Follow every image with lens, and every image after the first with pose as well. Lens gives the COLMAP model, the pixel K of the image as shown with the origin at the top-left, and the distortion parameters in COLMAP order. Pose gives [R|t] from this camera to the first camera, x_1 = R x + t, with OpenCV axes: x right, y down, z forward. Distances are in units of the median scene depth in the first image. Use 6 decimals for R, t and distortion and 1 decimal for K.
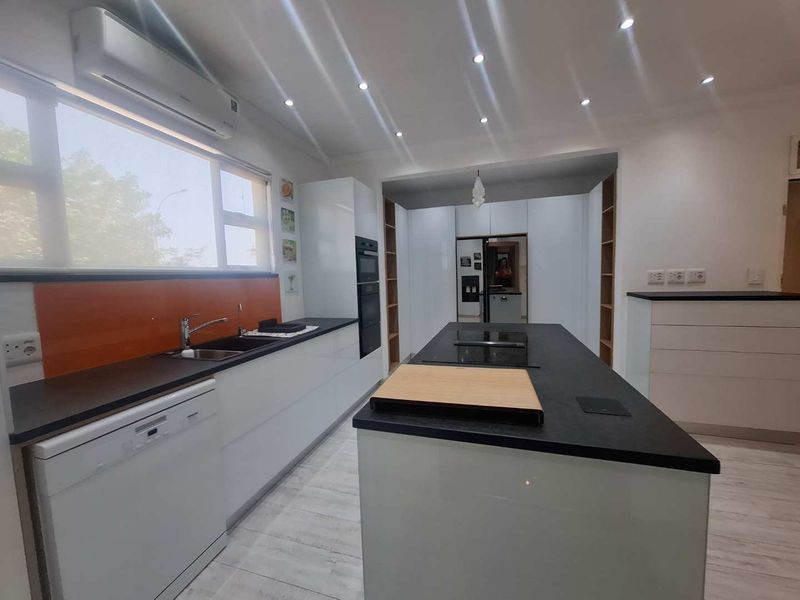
lens RADIAL K [[312.5, 0, 401.9], [0, 312.5, 299.6], [0, 0, 1]] dist [-0.002615, -0.000348]
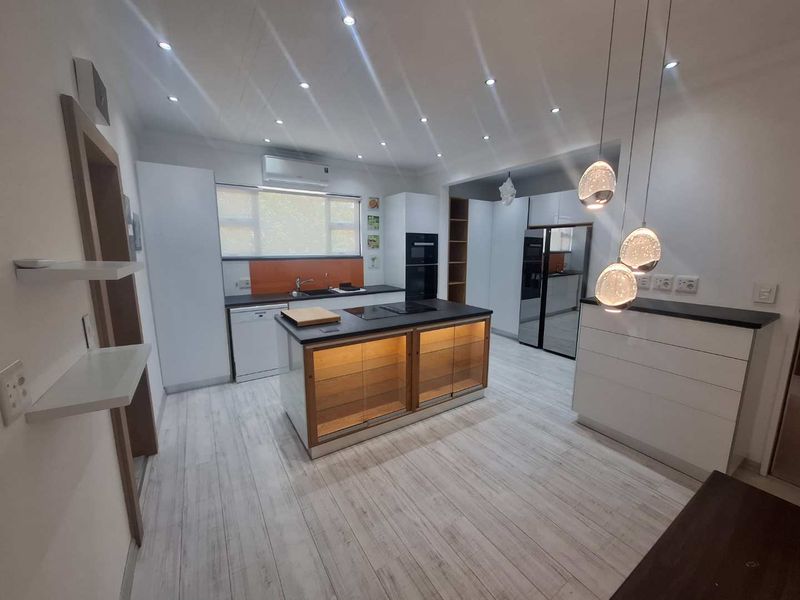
lens RADIAL K [[312.5, 0, 401.9], [0, 312.5, 299.6], [0, 0, 1]] dist [-0.002615, -0.000348]
pose [[0.766592, 0.137434, -0.627255, 0.828022], [-0.076020, 0.989382, 0.123871, -0.076279], [0.637619, -0.047275, 0.768900, -0.160995]]
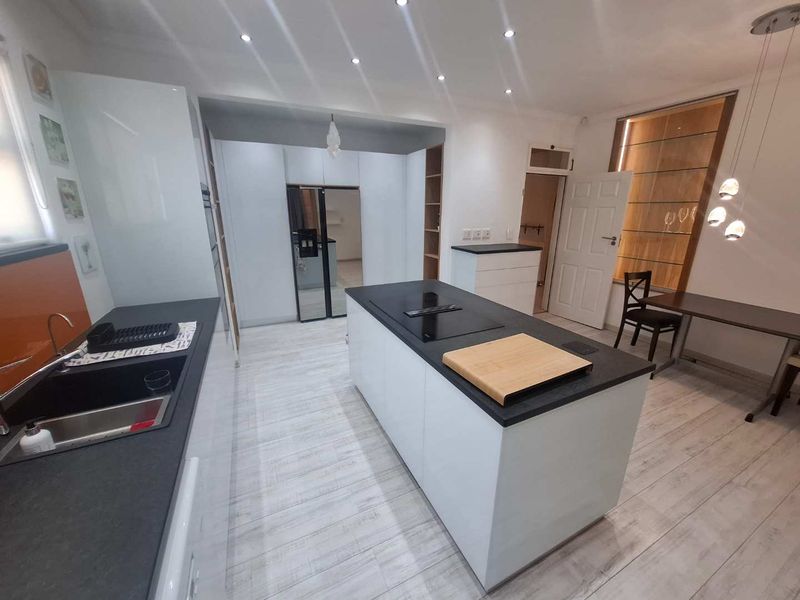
lens RADIAL K [[312.5, 0, 401.9], [0, 312.5, 299.6], [0, 0, 1]] dist [-0.002615, -0.000348]
pose [[0.732400, -0.161073, 0.661548, -0.333859], [0.028591, 0.978034, 0.206477, -0.080804], [-0.680274, -0.132309, 0.720917, 0.164166]]
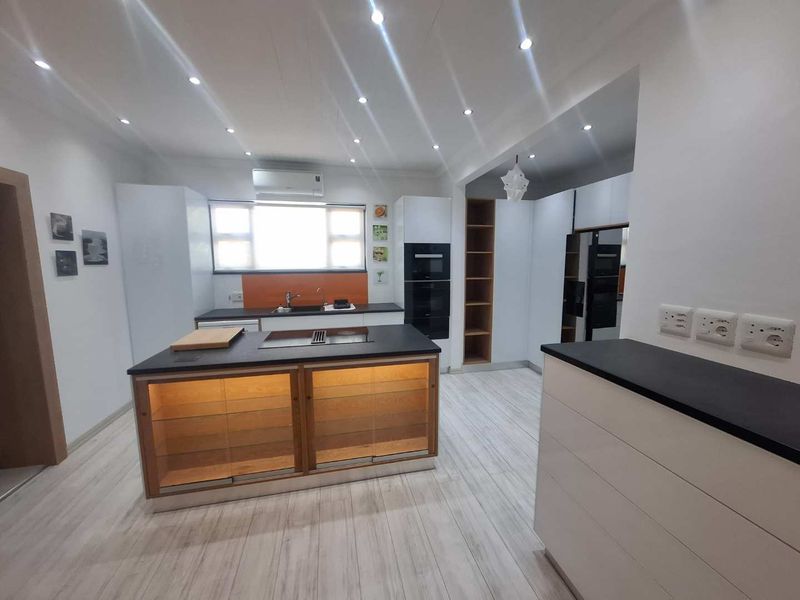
lens RADIAL K [[312.5, 0, 401.9], [0, 312.5, 299.6], [0, 0, 1]] dist [-0.002615, -0.000348]
pose [[0.502021, 0.133899, -0.854427, 0.975746], [-0.077670, 0.990930, 0.109656, -0.119827], [0.861361, 0.011314, 0.507868, 0.372539]]
